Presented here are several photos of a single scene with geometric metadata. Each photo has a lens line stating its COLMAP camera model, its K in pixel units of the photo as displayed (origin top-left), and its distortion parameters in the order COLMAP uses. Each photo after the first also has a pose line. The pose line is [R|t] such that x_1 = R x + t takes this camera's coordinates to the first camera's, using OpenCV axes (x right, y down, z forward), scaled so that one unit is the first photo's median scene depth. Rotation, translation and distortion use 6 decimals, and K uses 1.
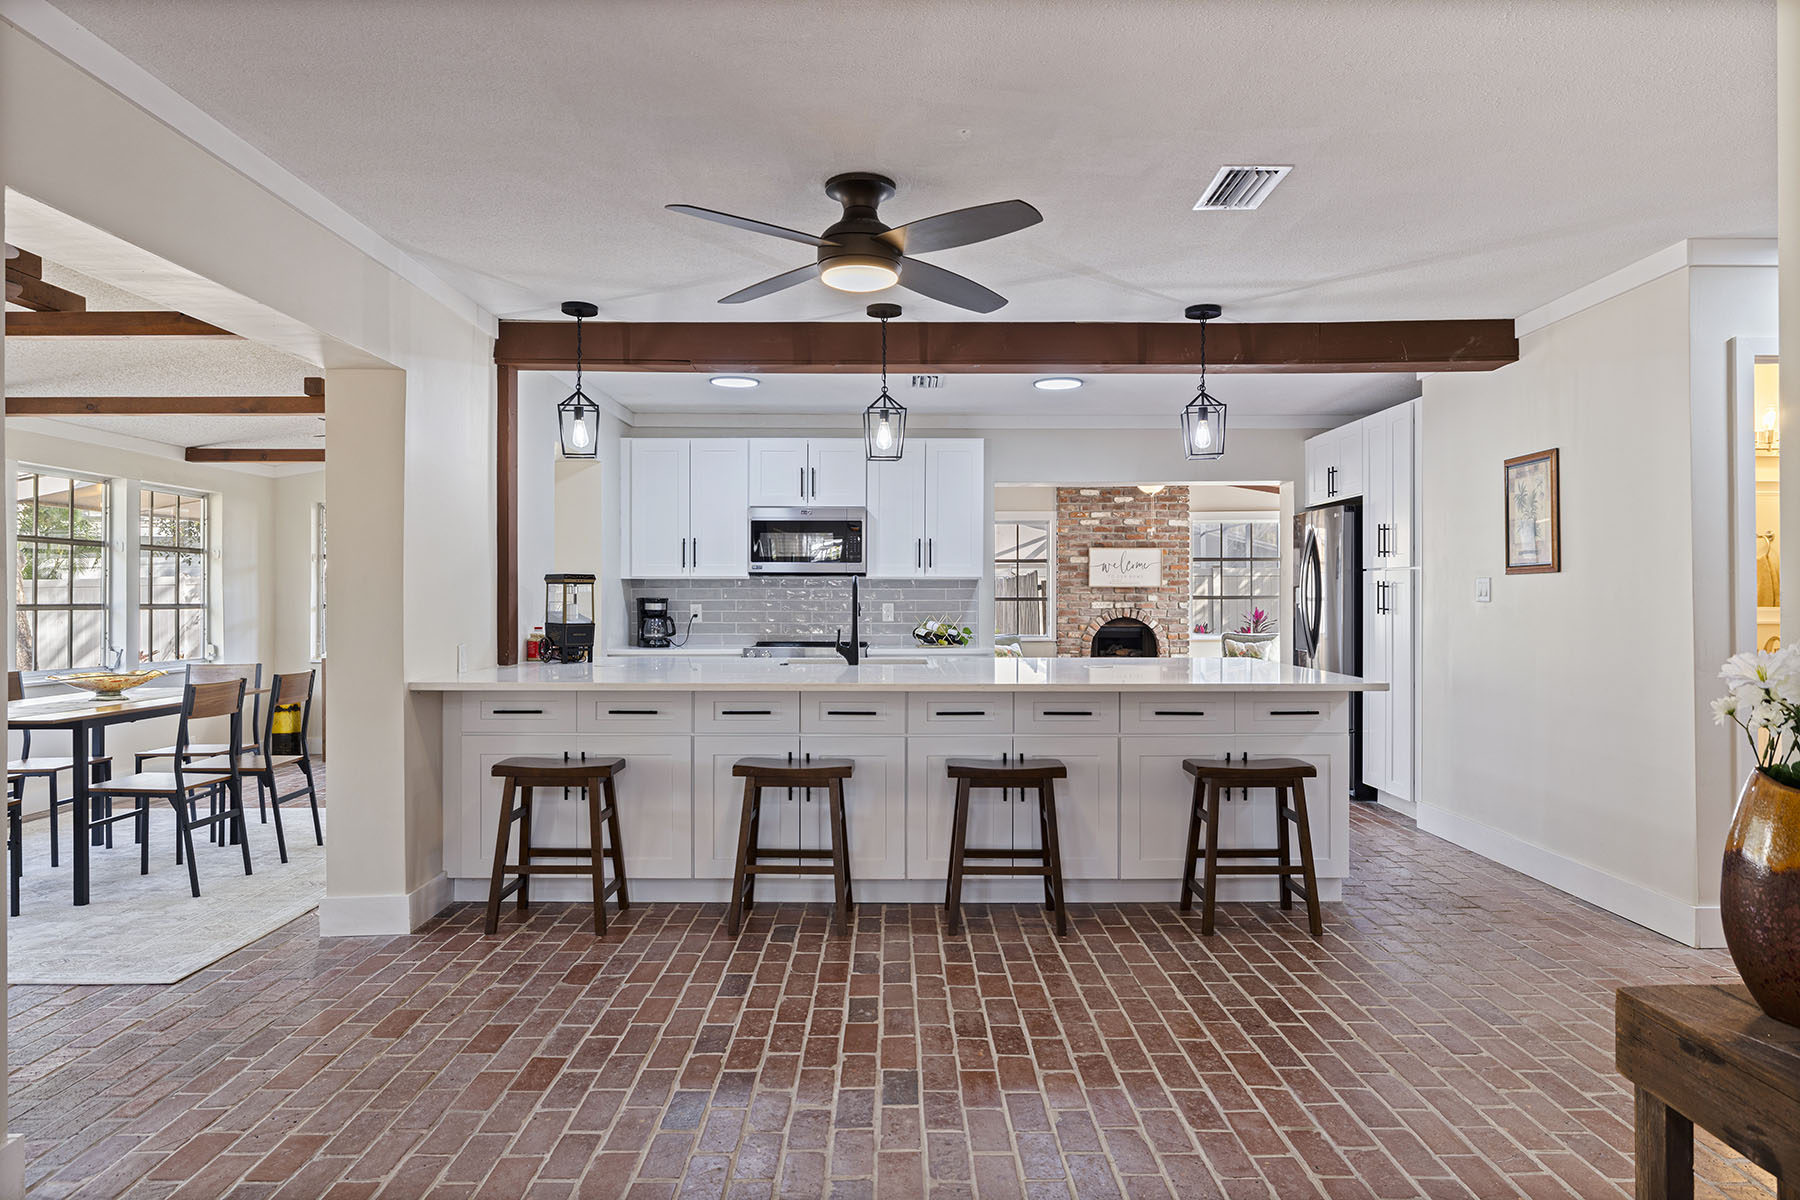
lens RADIAL K [[1125.0, 0, 900.0], [0, 1125.0, 600.0], [0, 0, 1]] dist [-0.005139, -0.000854]
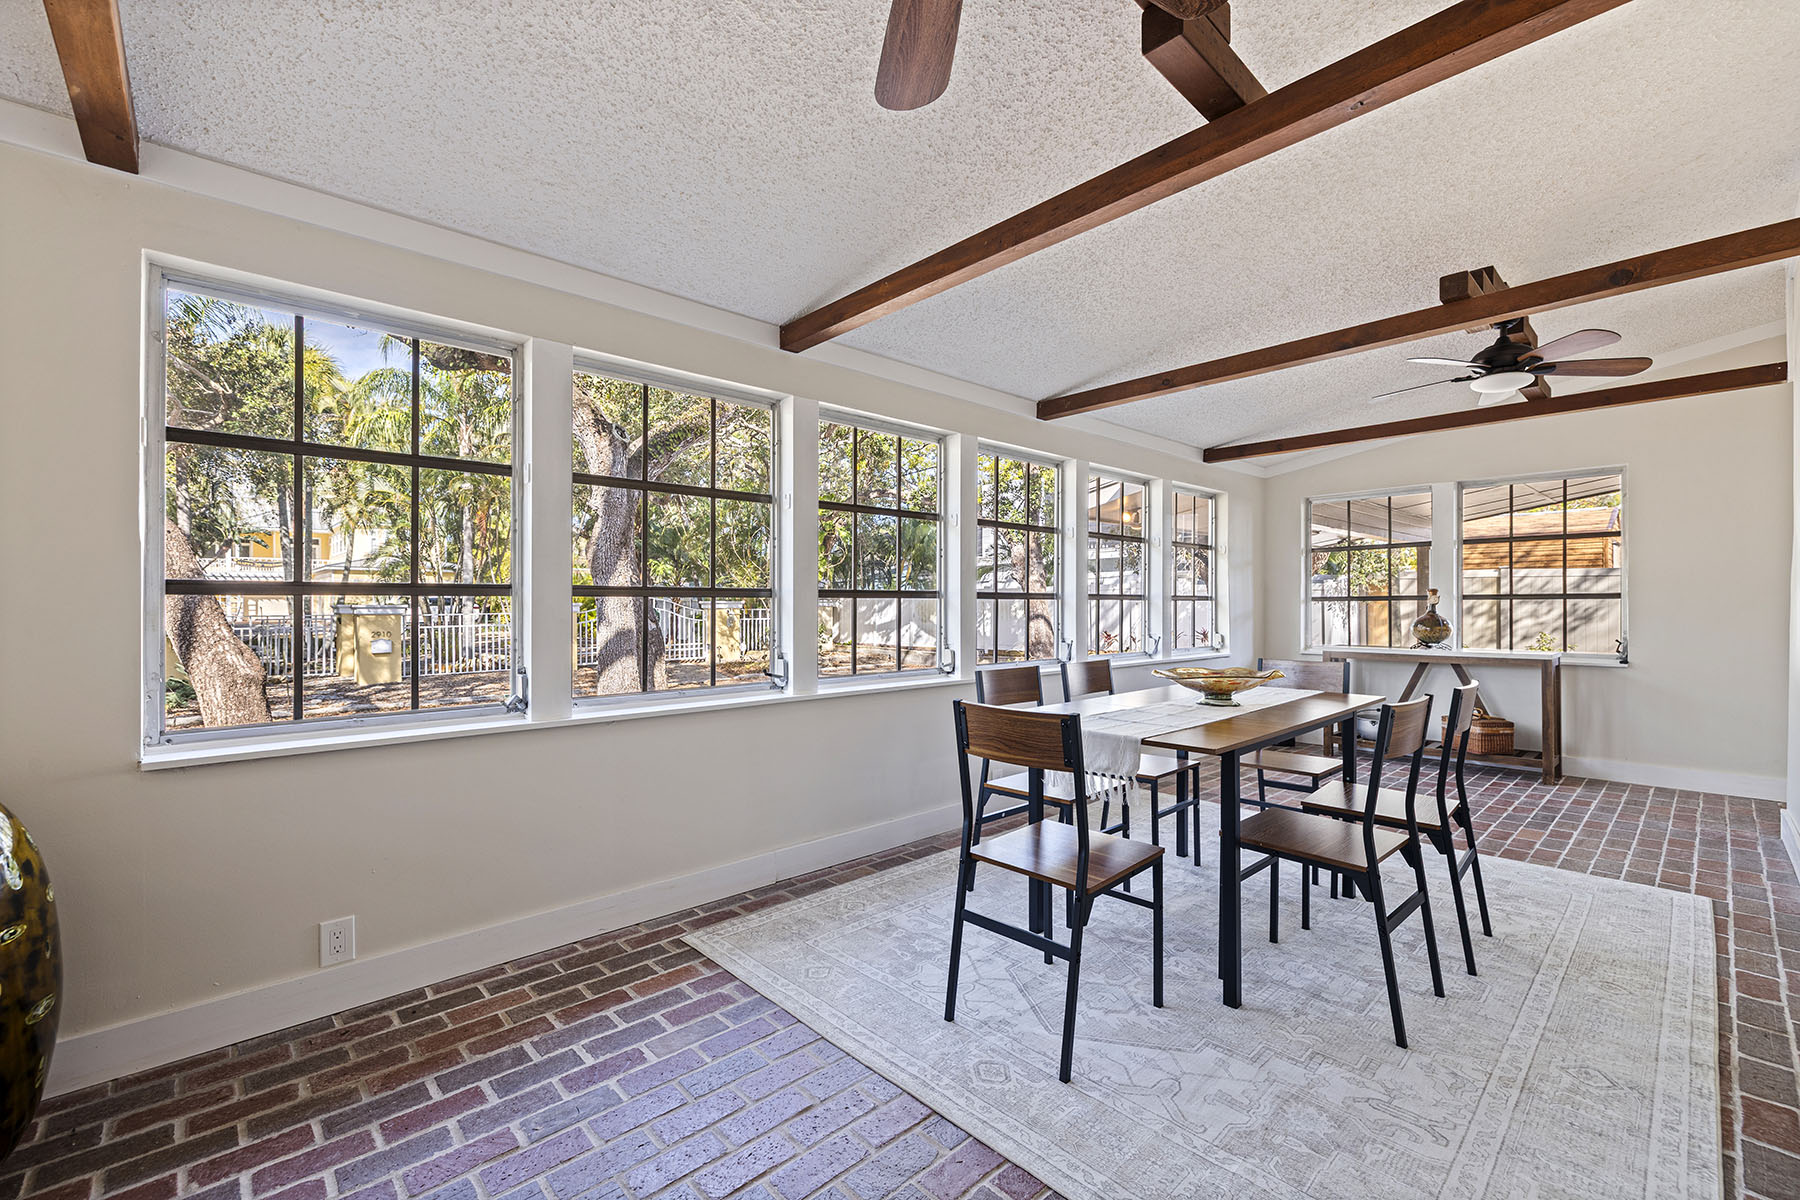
lens RADIAL K [[775.9, 0, 894.8], [0, 775.9, 604.6], [0, 0, 1]] dist [0.000161, 0.000192]
pose [[0.667274, 0.002857, -0.744807, -0.198932], [-0.000050, 0.999993, 0.003792, 0.006533], [0.744812, -0.002493, 0.667269, 0.201483]]
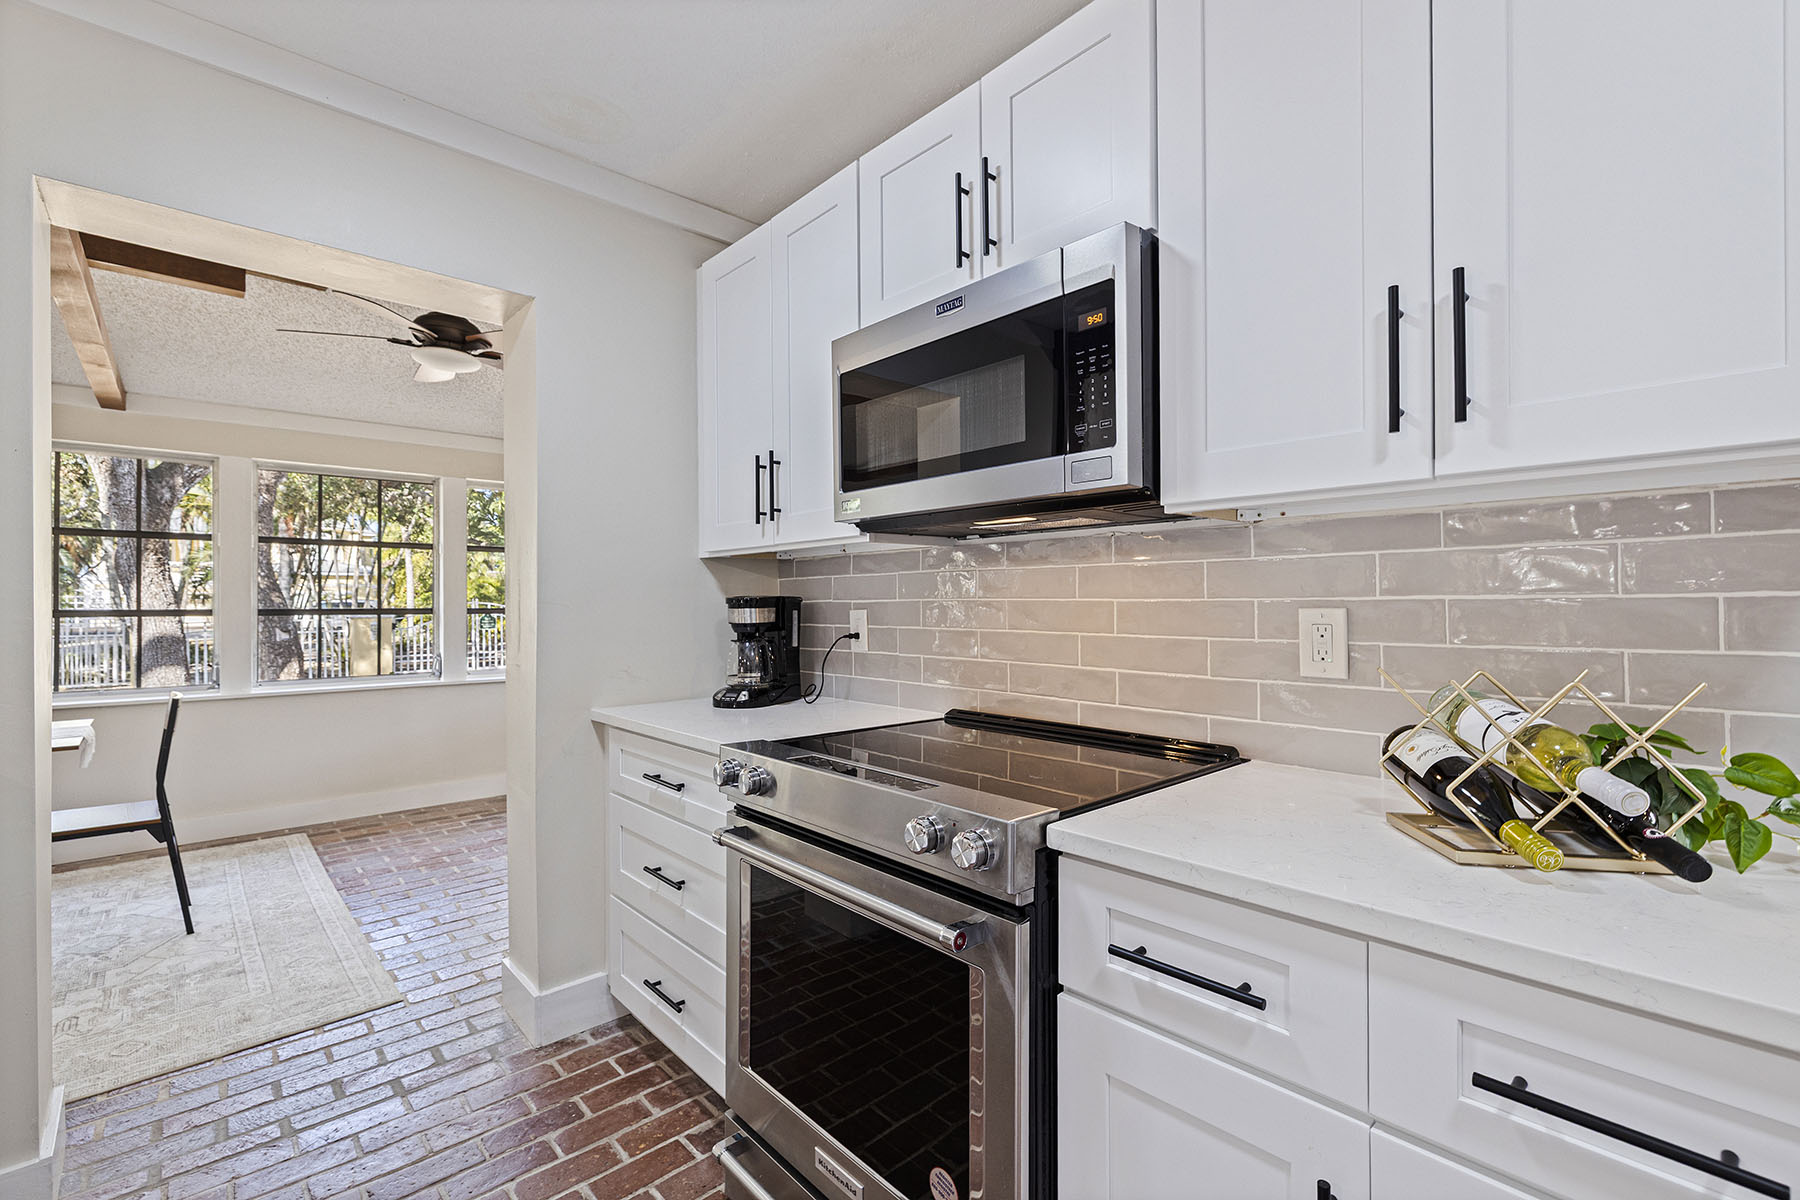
lens RADIAL K [[769.7, 0, 900.0], [0, 769.7, 600.0], [0, 0, 1]] dist [0.001836, 0.000385]
pose [[0.670765, -0.006516, -0.741641, 0.037936], [0.005266, 0.999978, -0.004023, 0.000737], [0.741651, -0.001207, 0.670785, 0.530031]]
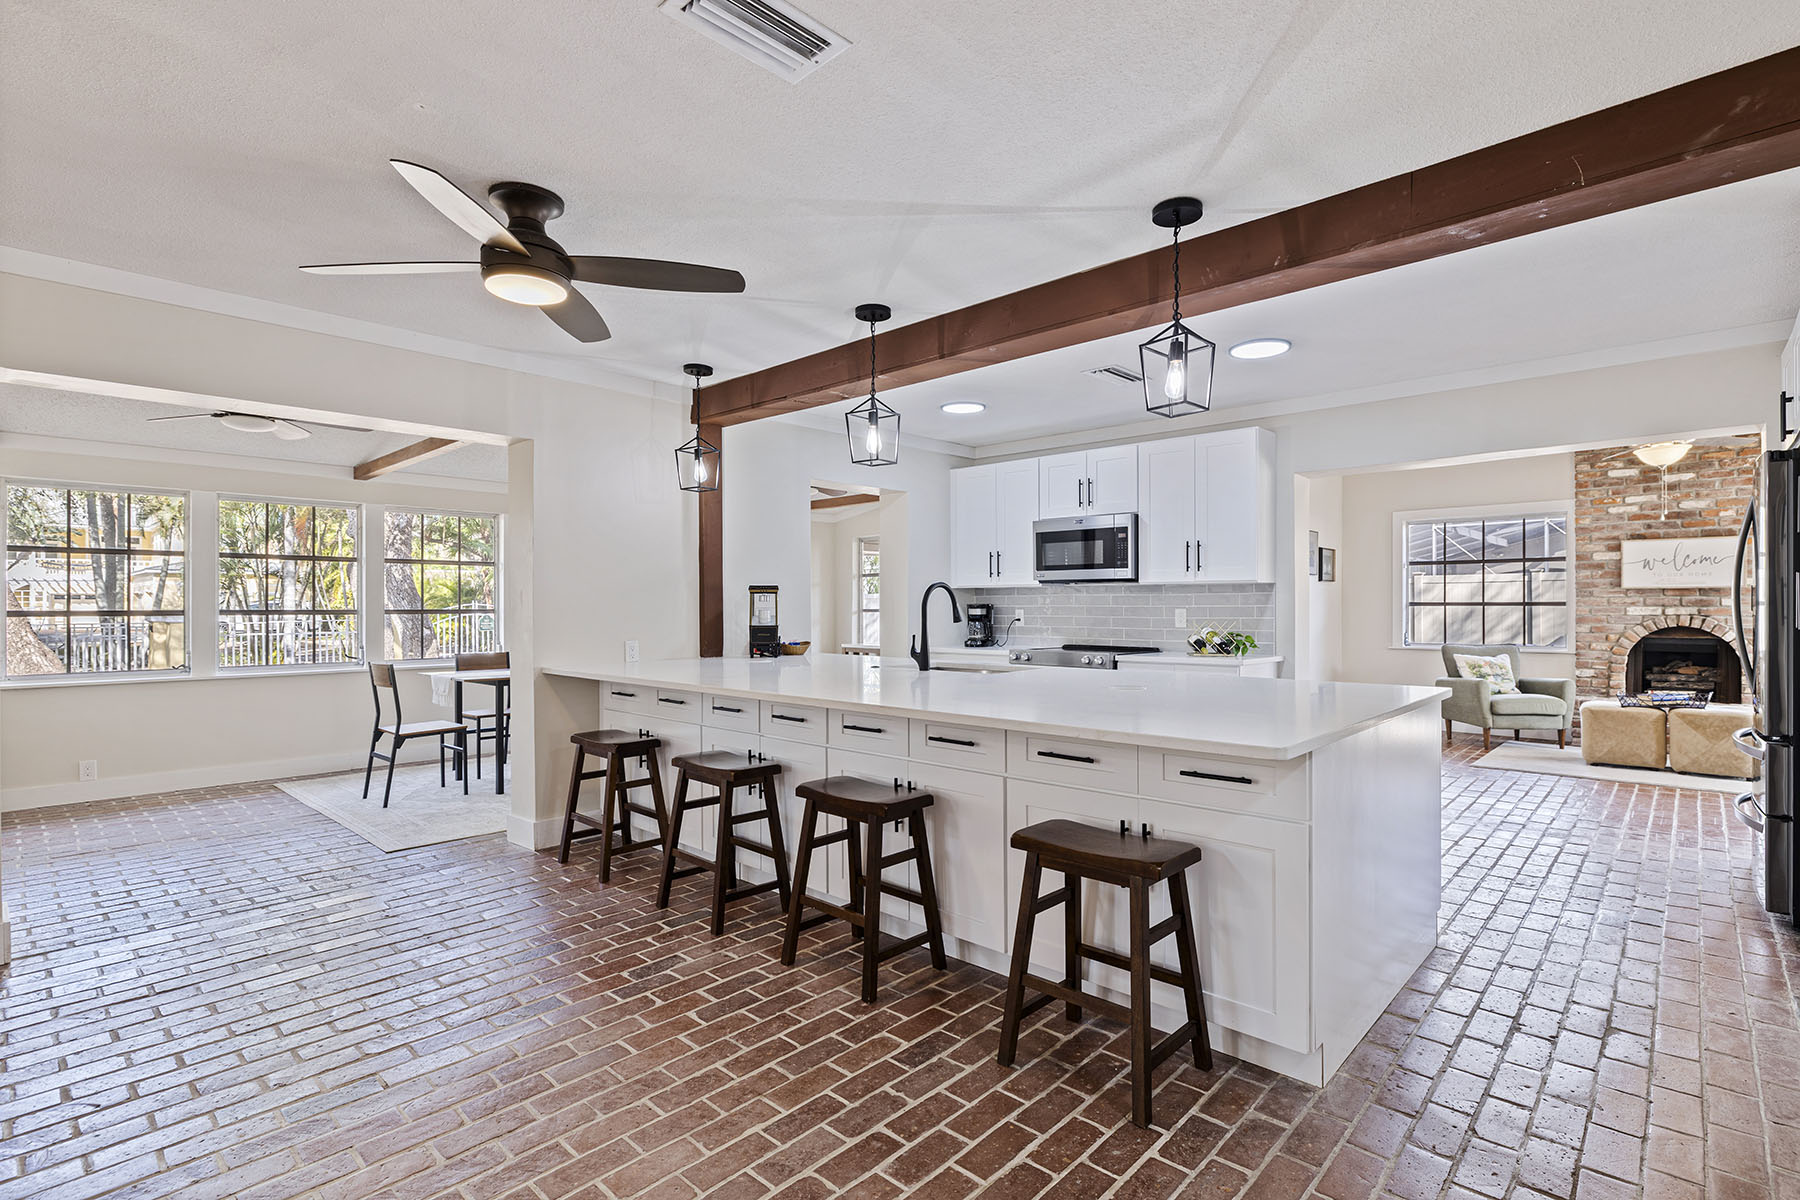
lens RADIAL K [[857.2, 0, 913.1], [0, 857.2, 606.5], [0, 0, 1]] dist [-0.003135, -0.000551]
pose [[0.730411, -0.000623, -0.683008, 0.216641], [0.001894, 0.999998, 0.001113, -0.000294], [0.683006, -0.002107, 0.730410, 0.195284]]
